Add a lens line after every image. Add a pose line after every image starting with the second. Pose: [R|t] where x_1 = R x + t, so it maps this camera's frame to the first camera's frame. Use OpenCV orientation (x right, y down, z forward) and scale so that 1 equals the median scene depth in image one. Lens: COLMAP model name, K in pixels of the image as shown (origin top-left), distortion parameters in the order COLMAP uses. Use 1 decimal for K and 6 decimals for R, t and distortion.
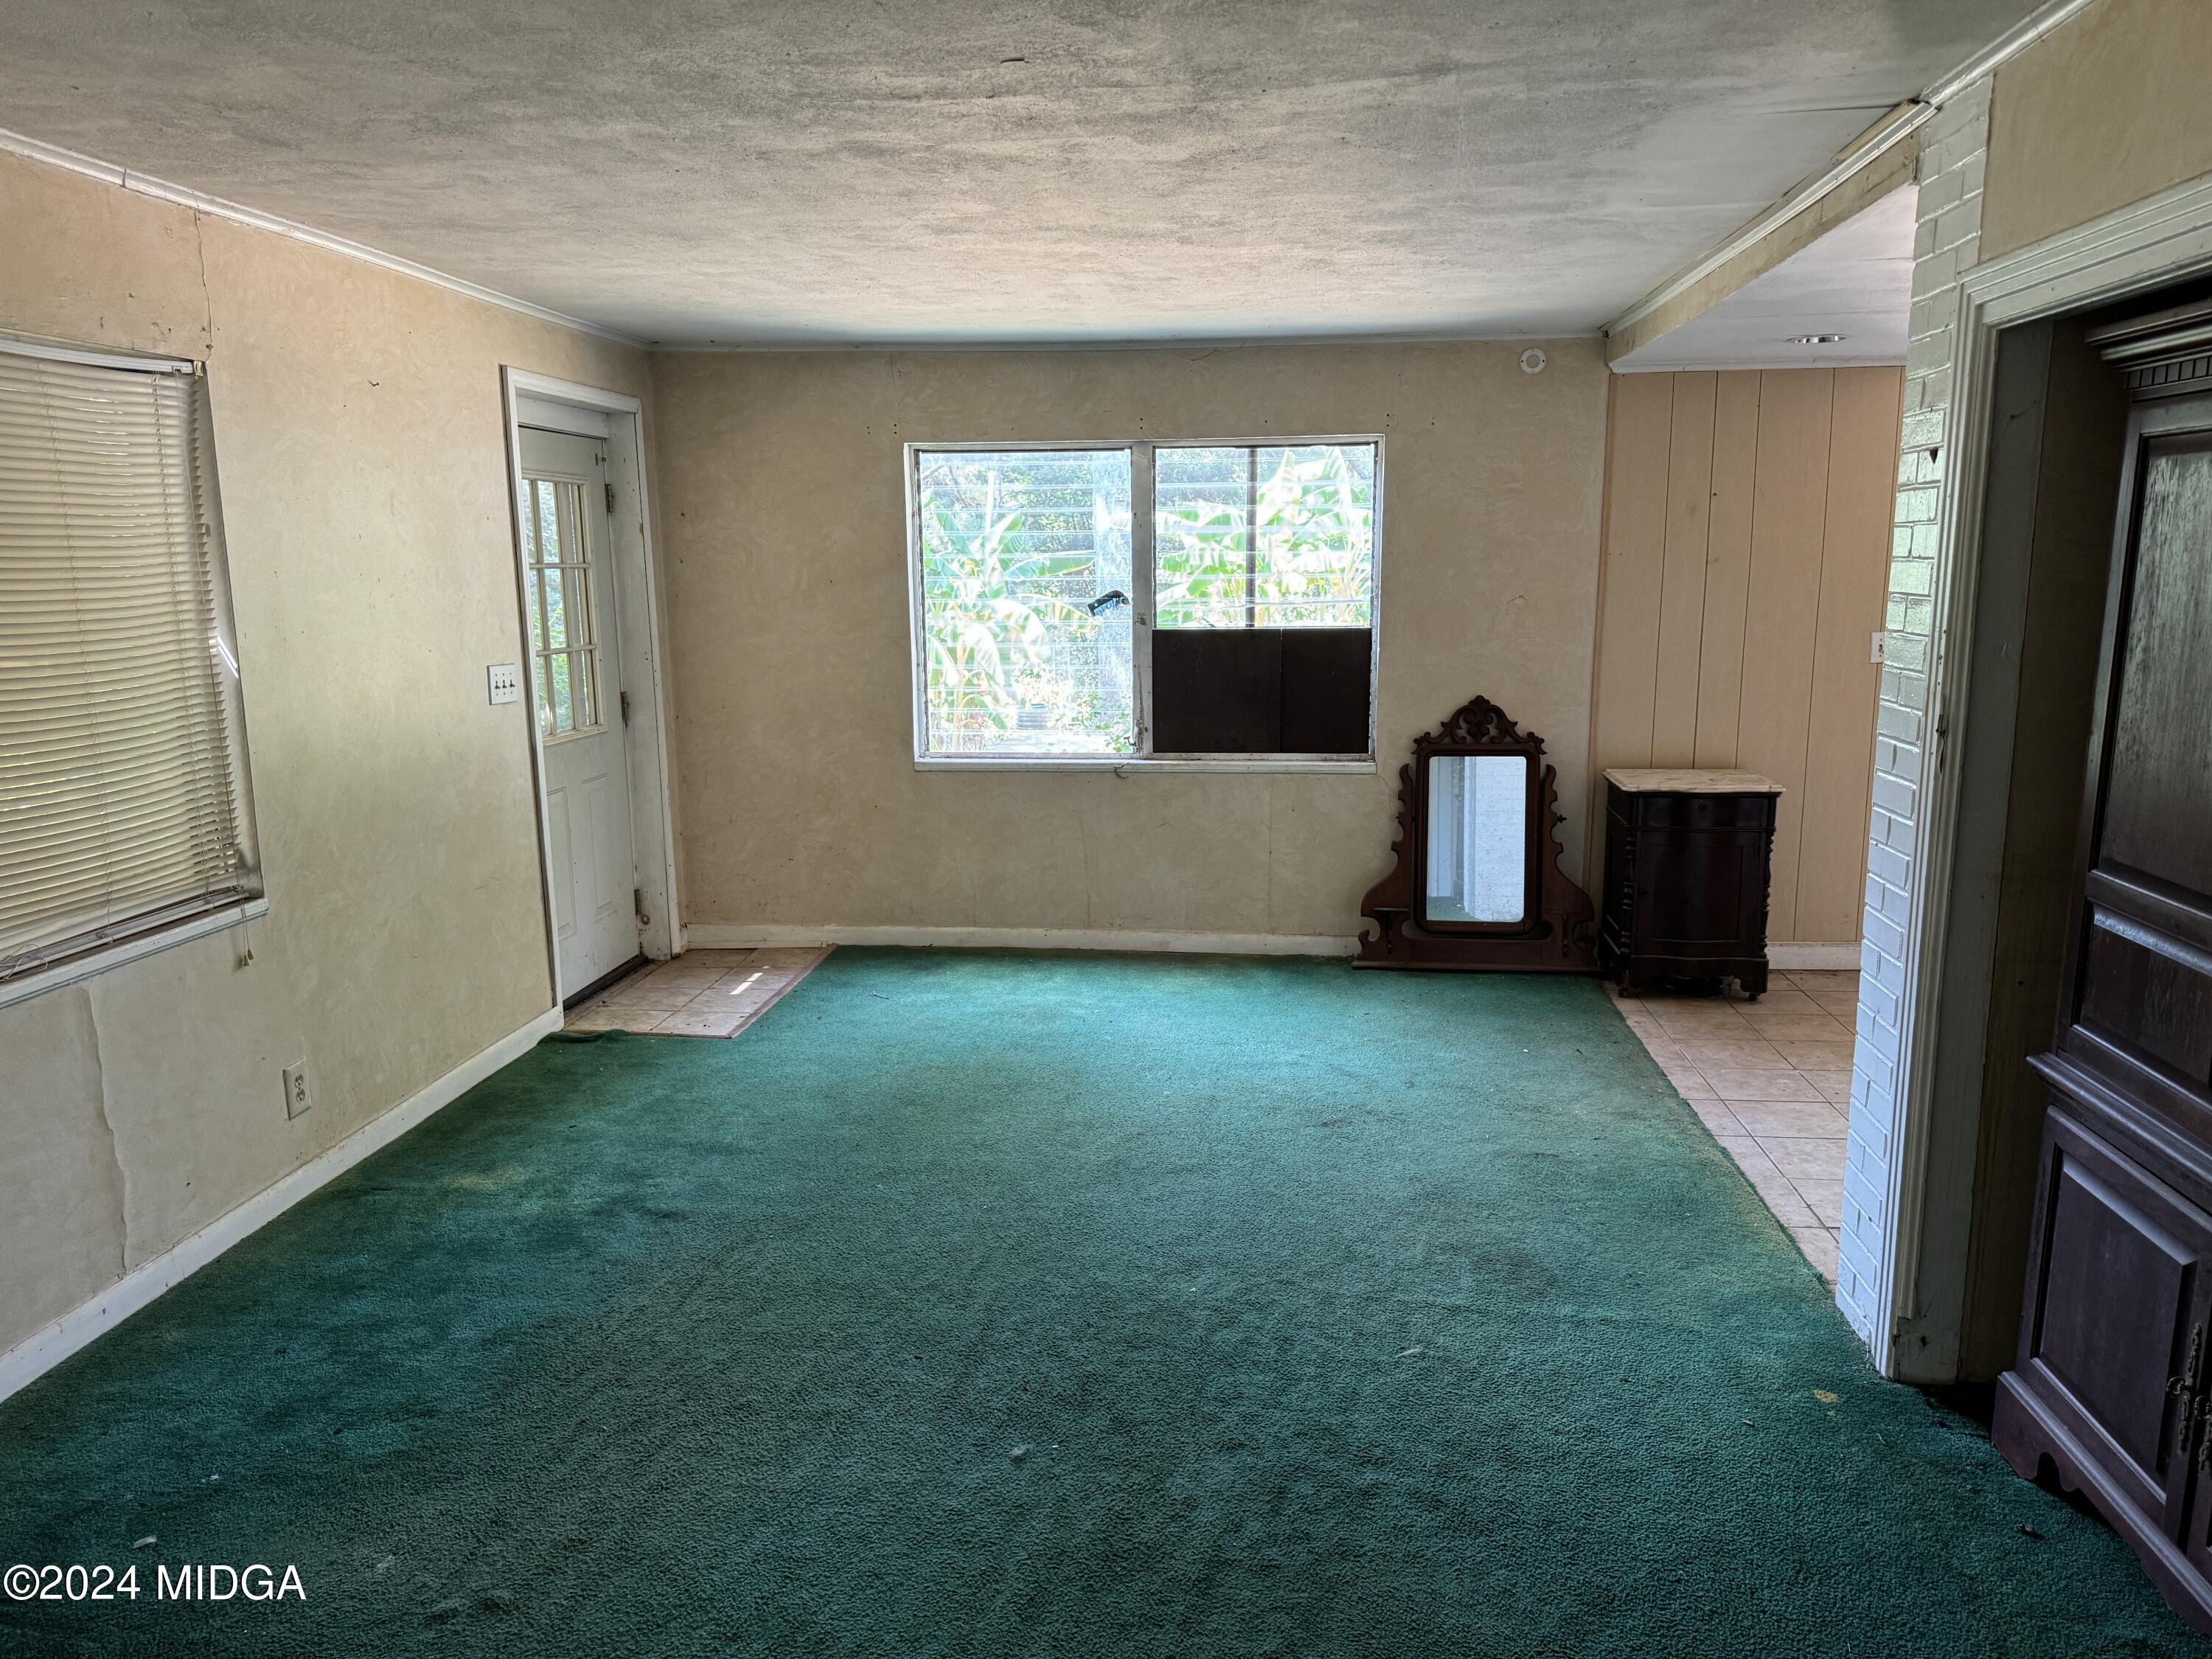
lens RADIAL K [[1581.4, 0, 1100.0], [0, 1581.4, 807.1], [0, 0, 1]] dist [0.070707, -0.087999]
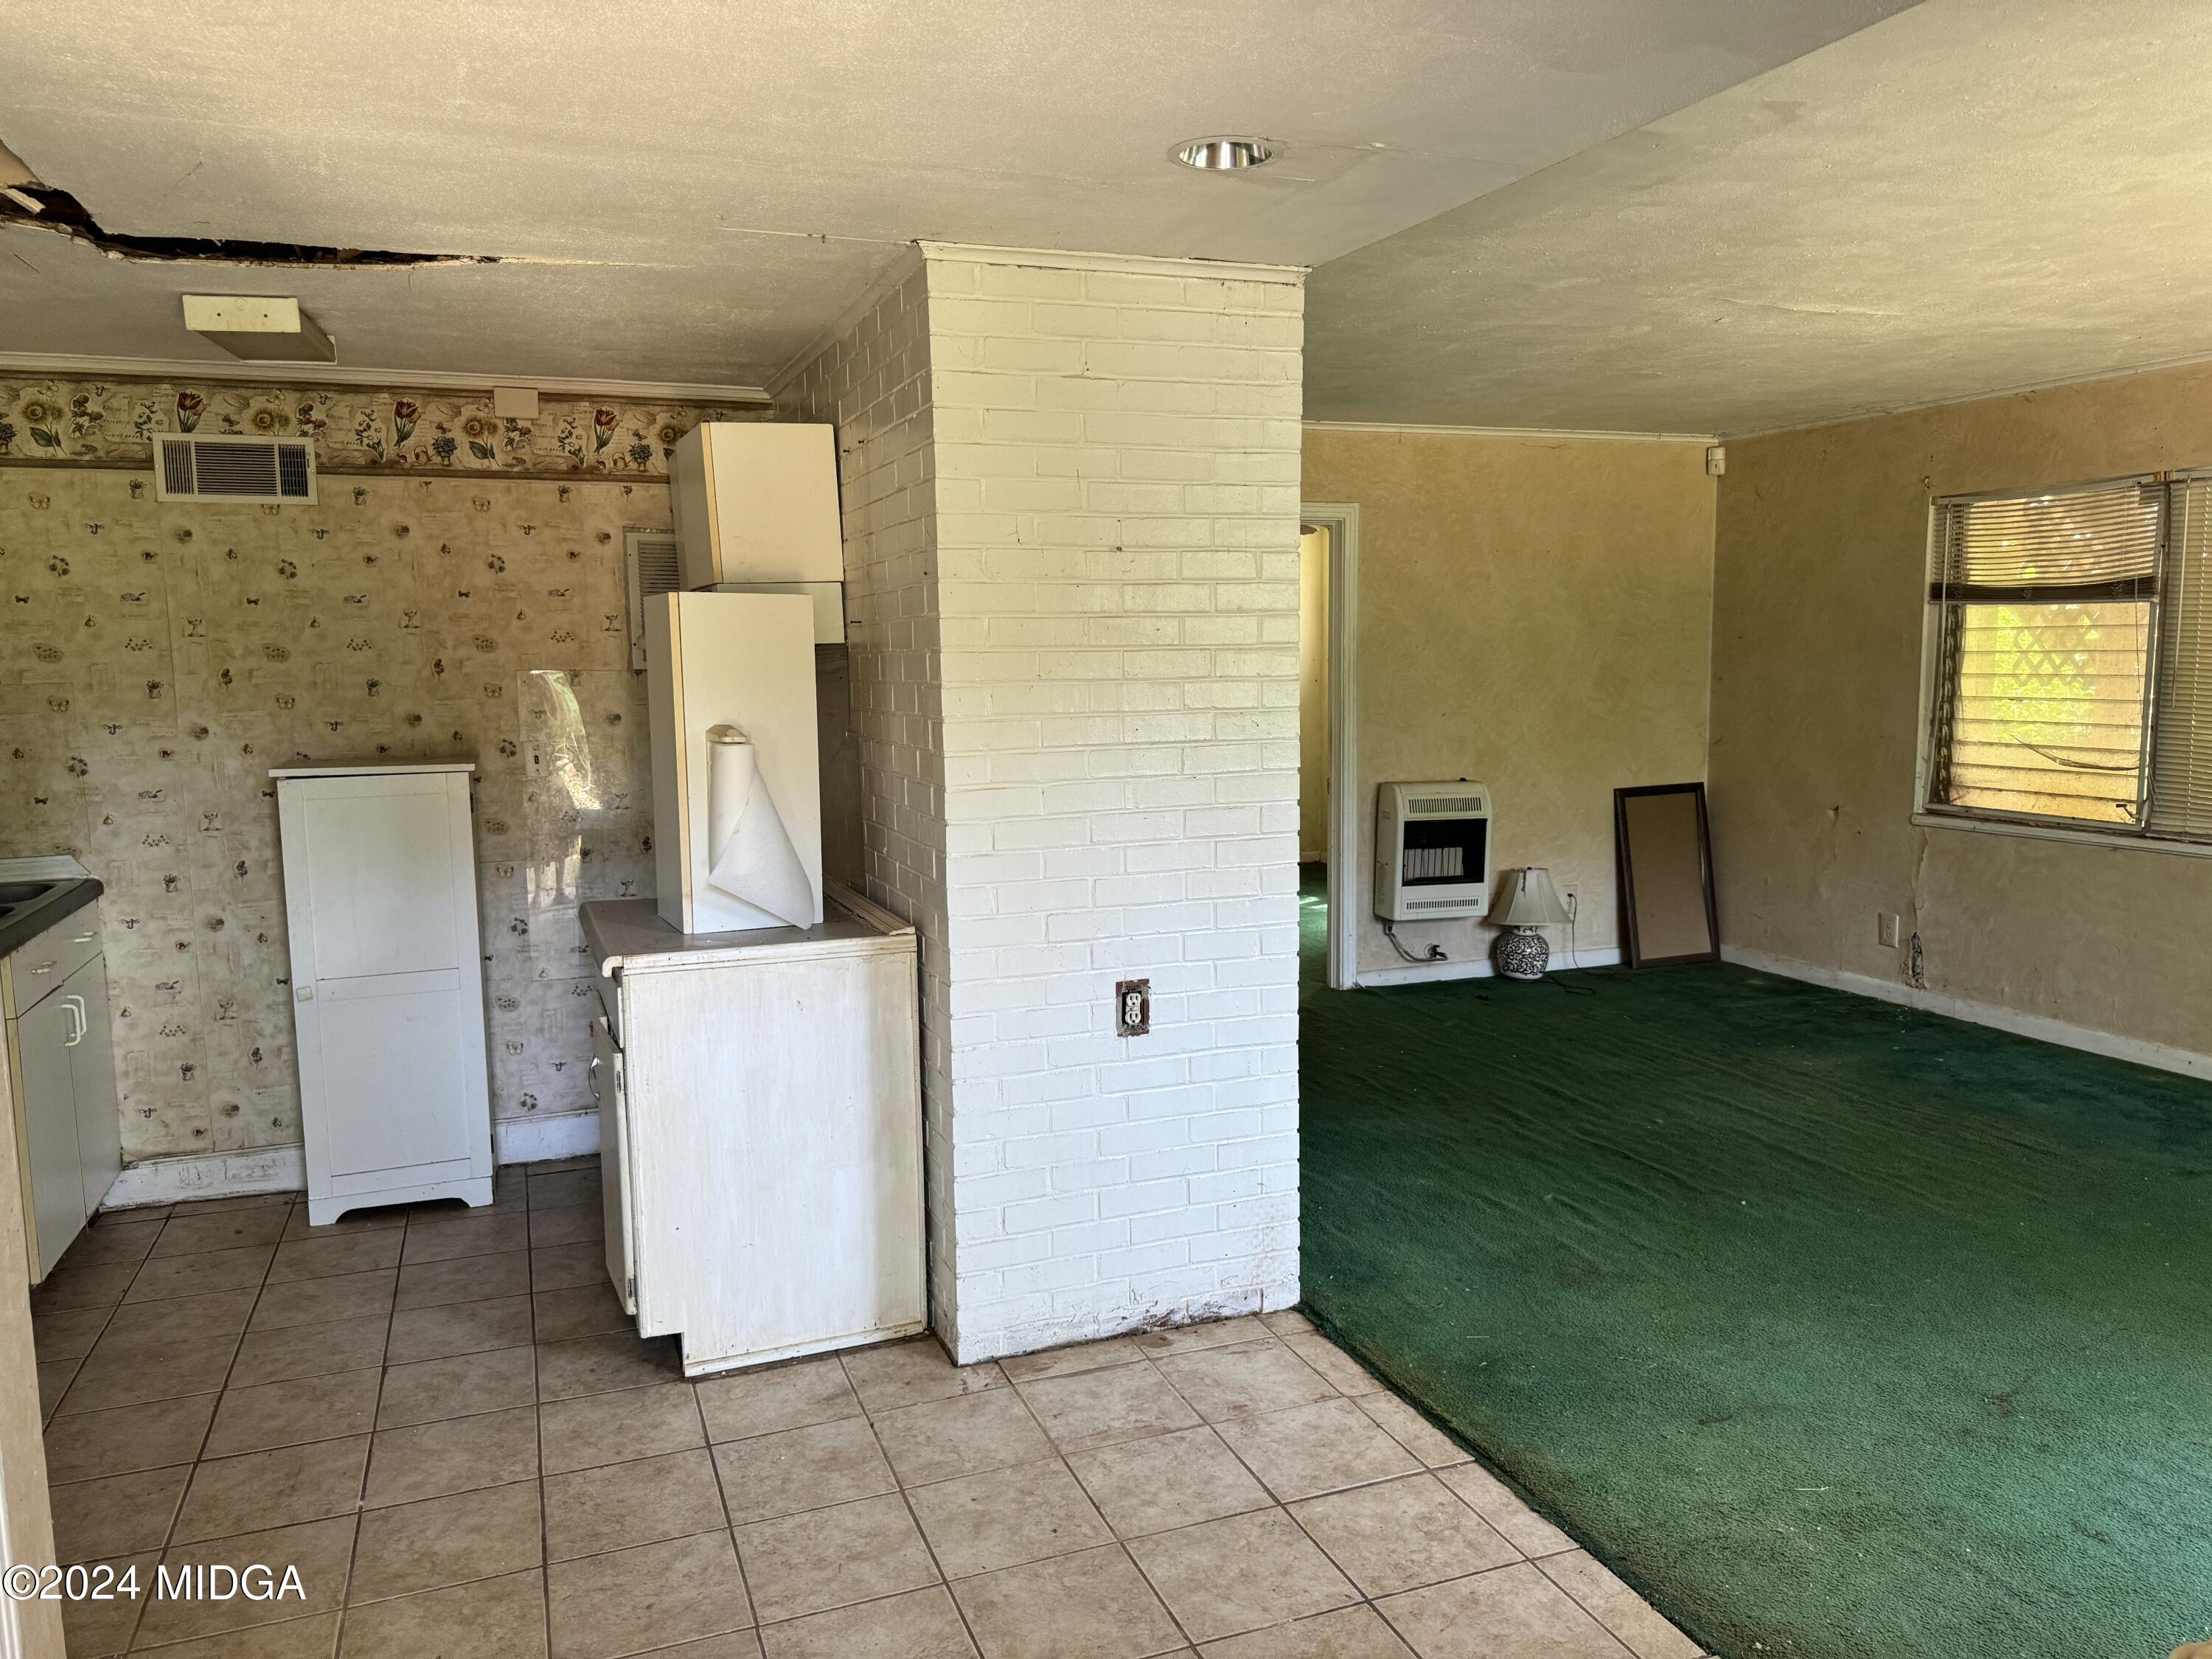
lens RADIAL K [[1581.4, 0, 1099.3], [0, 1581.4, 829.8], [0, 0, 1]] dist [0.070707, -0.087999]
pose [[-0.892292, 0.074654, -0.445243, 0.864387], [-0.046145, 0.965986, 0.254444, -0.221772], [0.449094, 0.247584, -0.858497, 1.488469]]
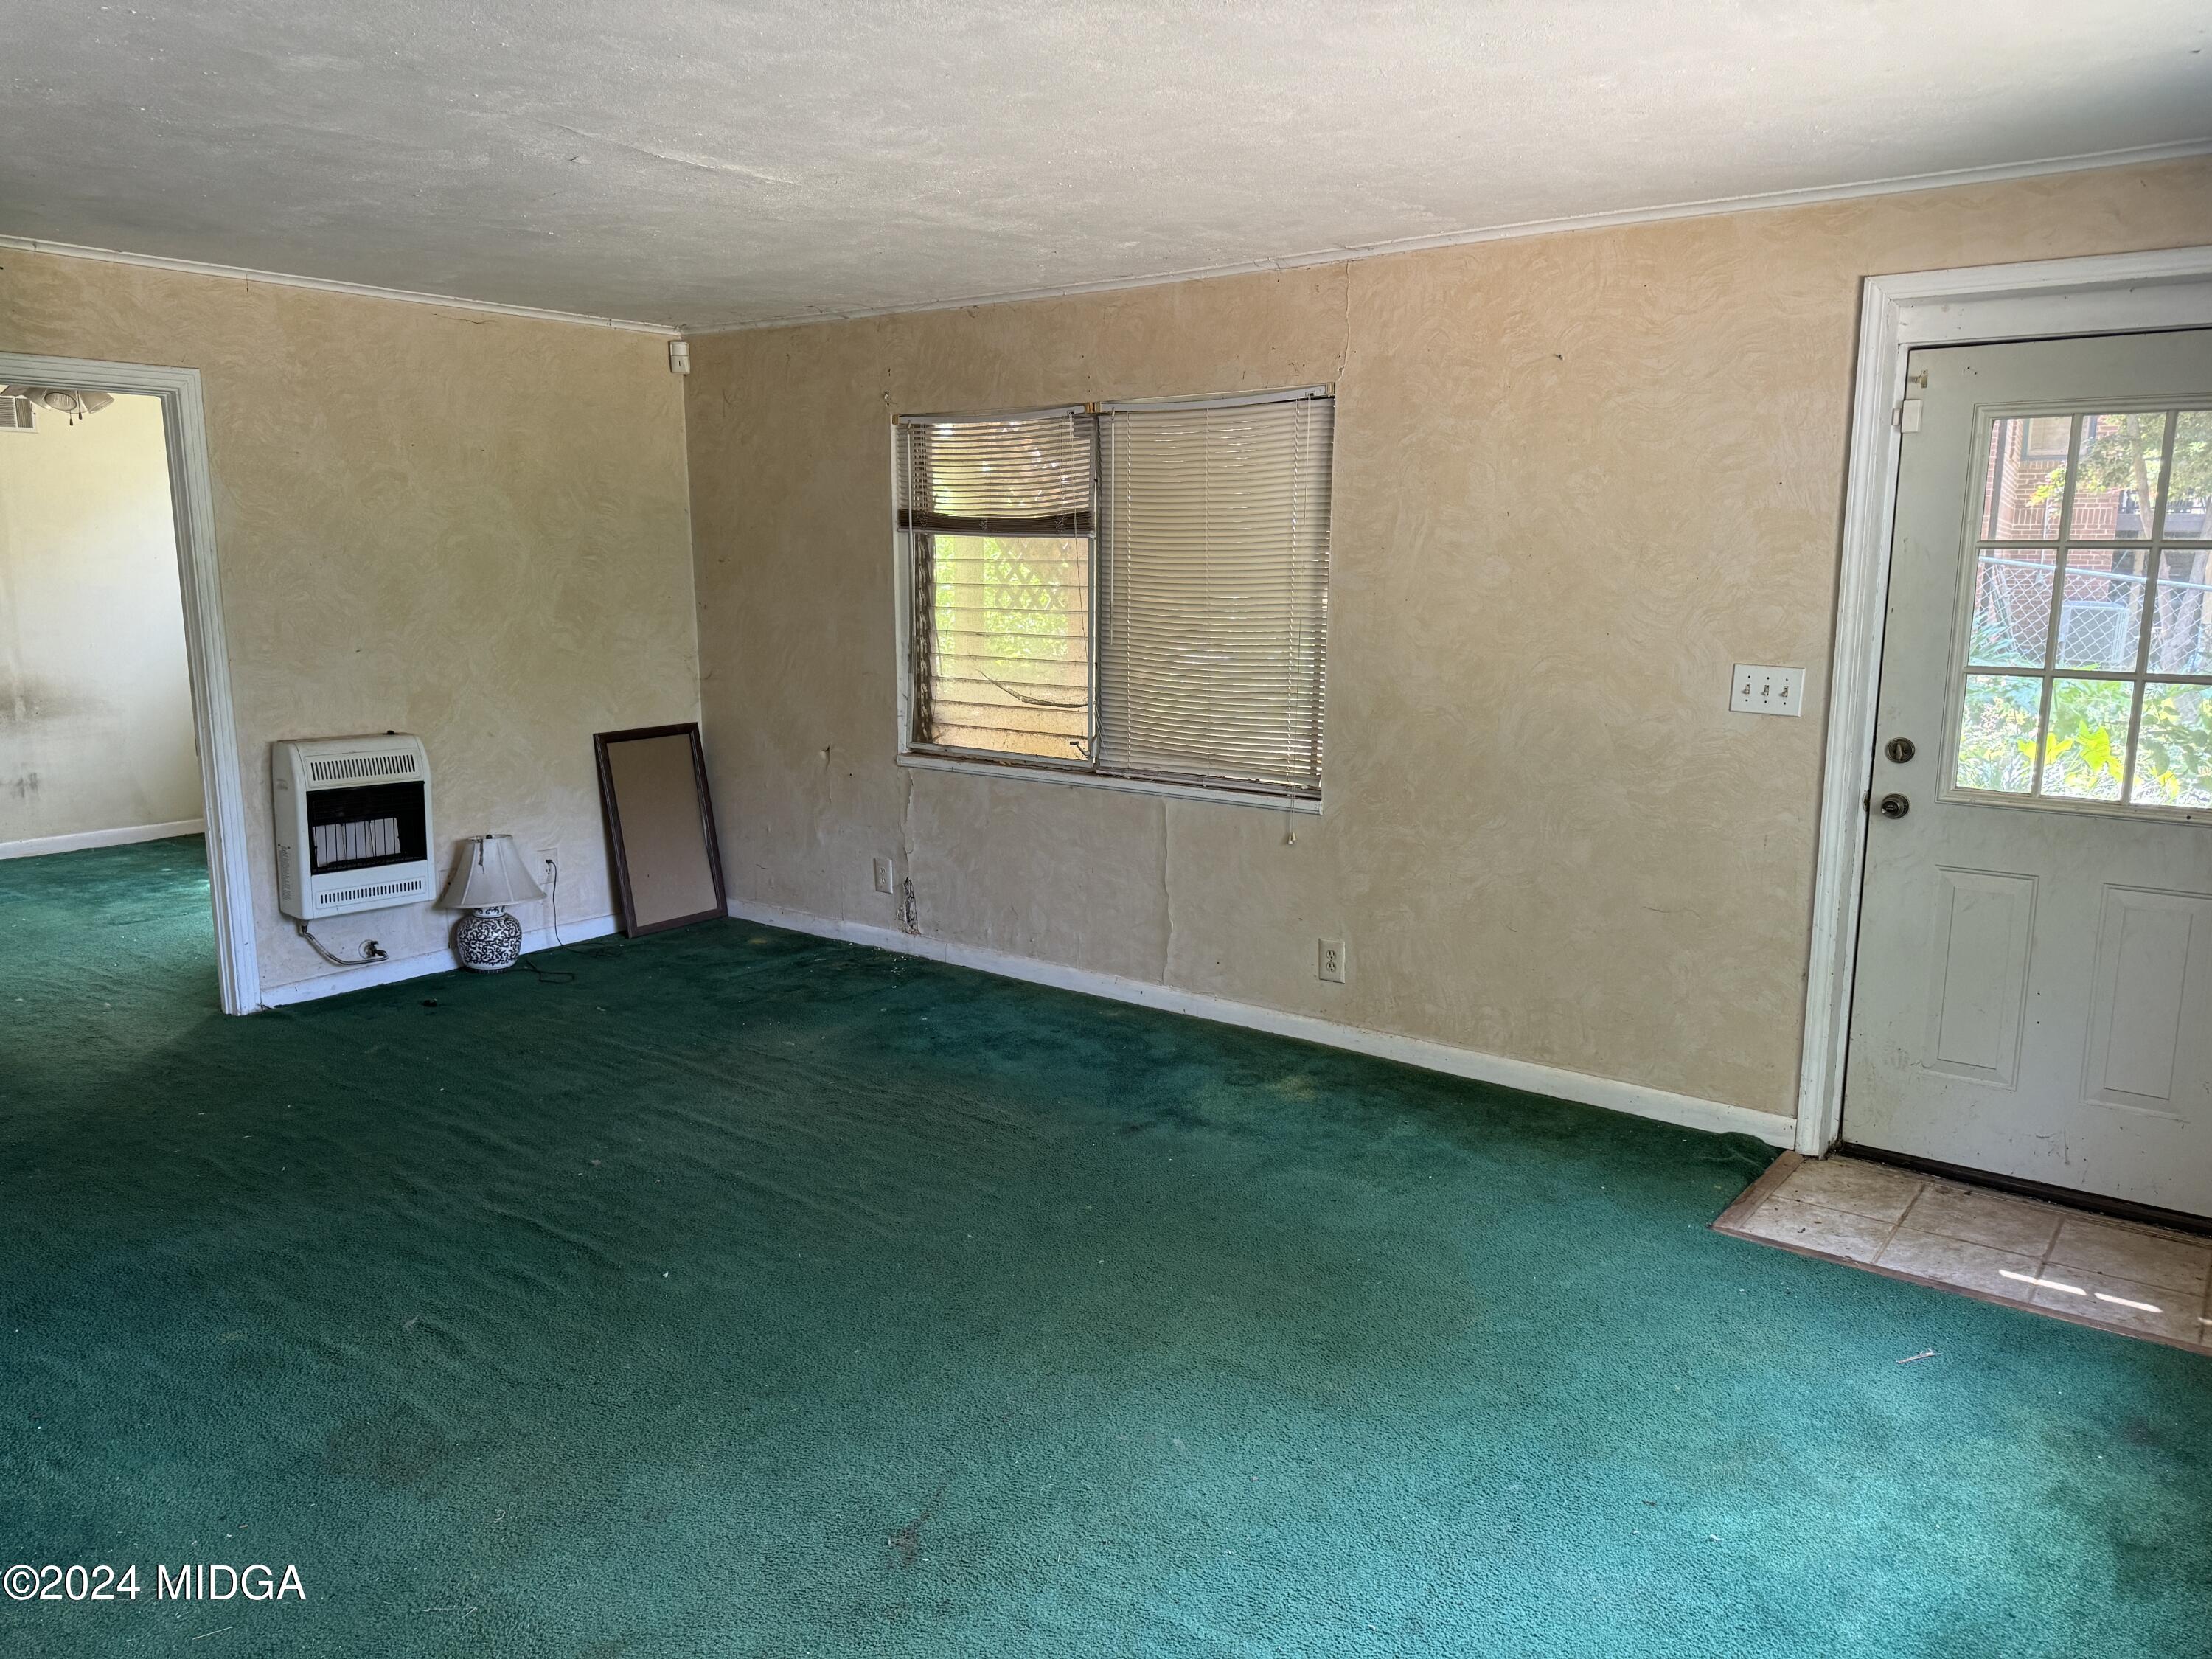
lens RADIAL K [[1581.4, 0, 1109.8], [0, 1581.4, 825.6], [0, 0, 1]] dist [0.070707, -0.087999]
pose [[-0.524594, 0.154290, -0.837255, 0.596996], [-0.130785, 0.957162, 0.258332, -0.217695], [0.841247, 0.245020, -0.481943, 1.390386]]
